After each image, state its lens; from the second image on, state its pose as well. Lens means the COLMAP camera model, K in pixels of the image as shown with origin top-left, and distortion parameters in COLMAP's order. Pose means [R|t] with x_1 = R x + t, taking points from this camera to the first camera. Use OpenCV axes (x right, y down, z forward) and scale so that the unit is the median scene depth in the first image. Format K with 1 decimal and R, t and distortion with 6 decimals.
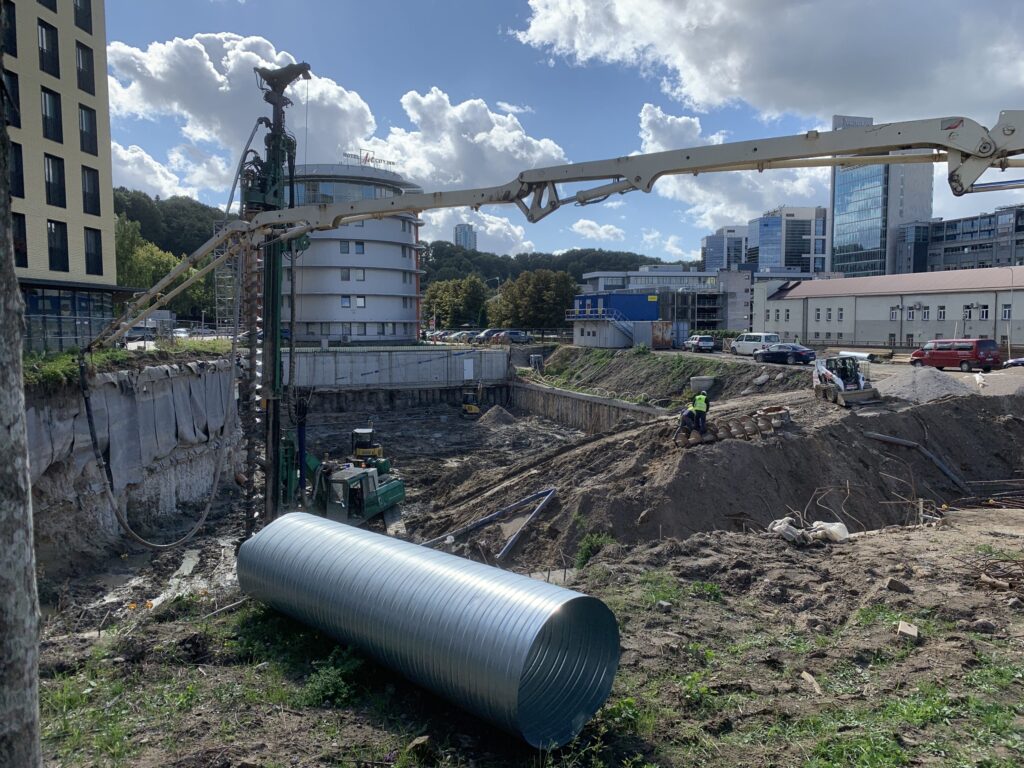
lens RADIAL K [[795.9, 0, 515.4], [0, 795.9, 378.3], [0, 0, 1]] dist [0.093363, -0.101768]
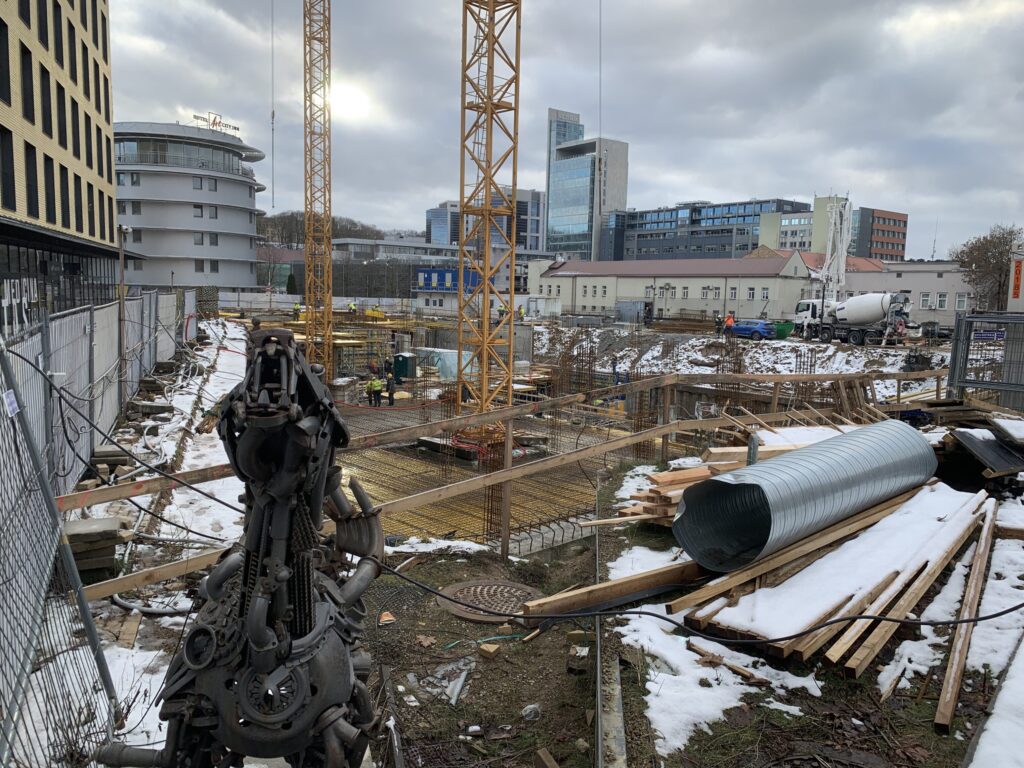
lens RADIAL K [[795.9, 0, 515.4], [0, 795.9, 378.3], [0, 0, 1]] dist [0.093363, -0.101768]
pose [[0.927782, -0.015957, 0.372781, -0.162133], [0.000200, 0.999106, 0.042268, 0.000811], [-0.373122, -0.039141, 0.926956, -0.060324]]
